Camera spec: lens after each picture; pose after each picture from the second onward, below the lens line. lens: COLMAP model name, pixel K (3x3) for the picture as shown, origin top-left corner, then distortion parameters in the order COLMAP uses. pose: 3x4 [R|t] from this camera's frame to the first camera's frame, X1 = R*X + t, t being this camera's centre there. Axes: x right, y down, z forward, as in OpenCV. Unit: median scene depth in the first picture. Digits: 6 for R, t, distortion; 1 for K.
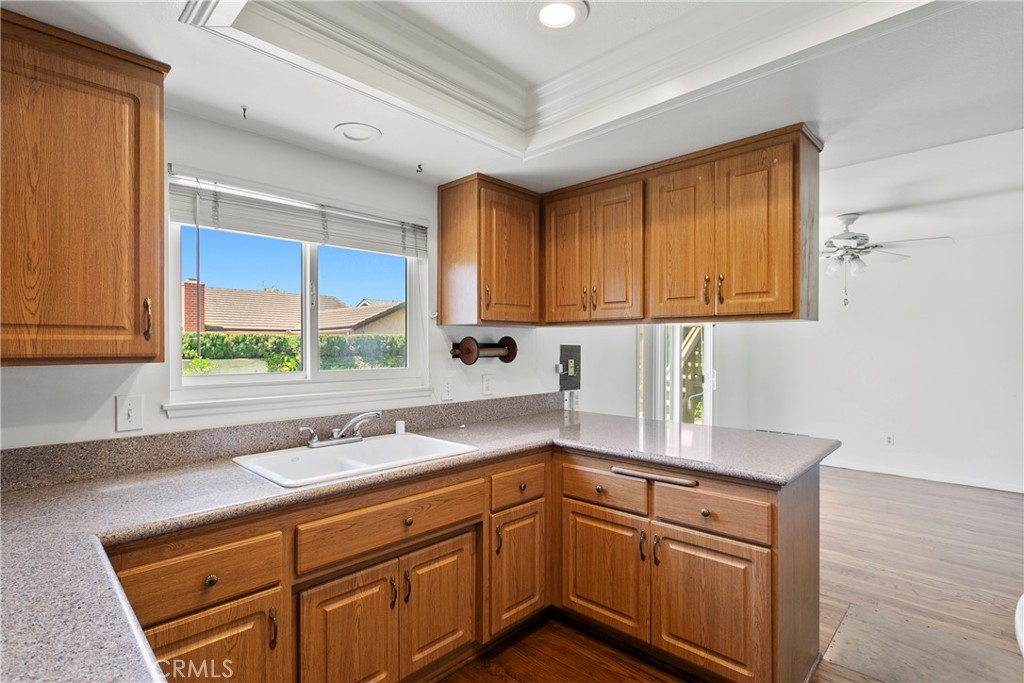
lens RADIAL K [[492.9, 0, 508.0], [0, 492.9, 328.2], [0, 0, 1]] dist [-0.023024, 0.012520]
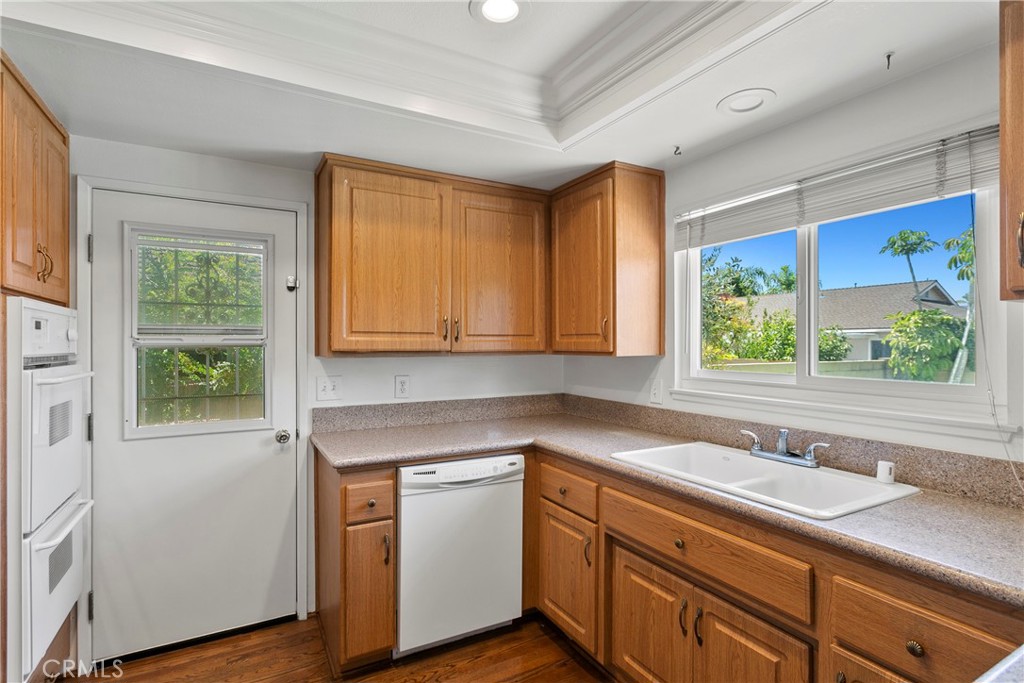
lens RADIAL K [[503.5, 0, 515.2], [0, 503.5, 329.8], [0, 0, 1]] dist [0.003408, 0.000558]
pose [[-0.285785, -0.029375, -0.957843, 0.737924], [0.030213, 0.998757, -0.039645, 0.033693], [0.957817, -0.040269, -0.284542, 0.952378]]
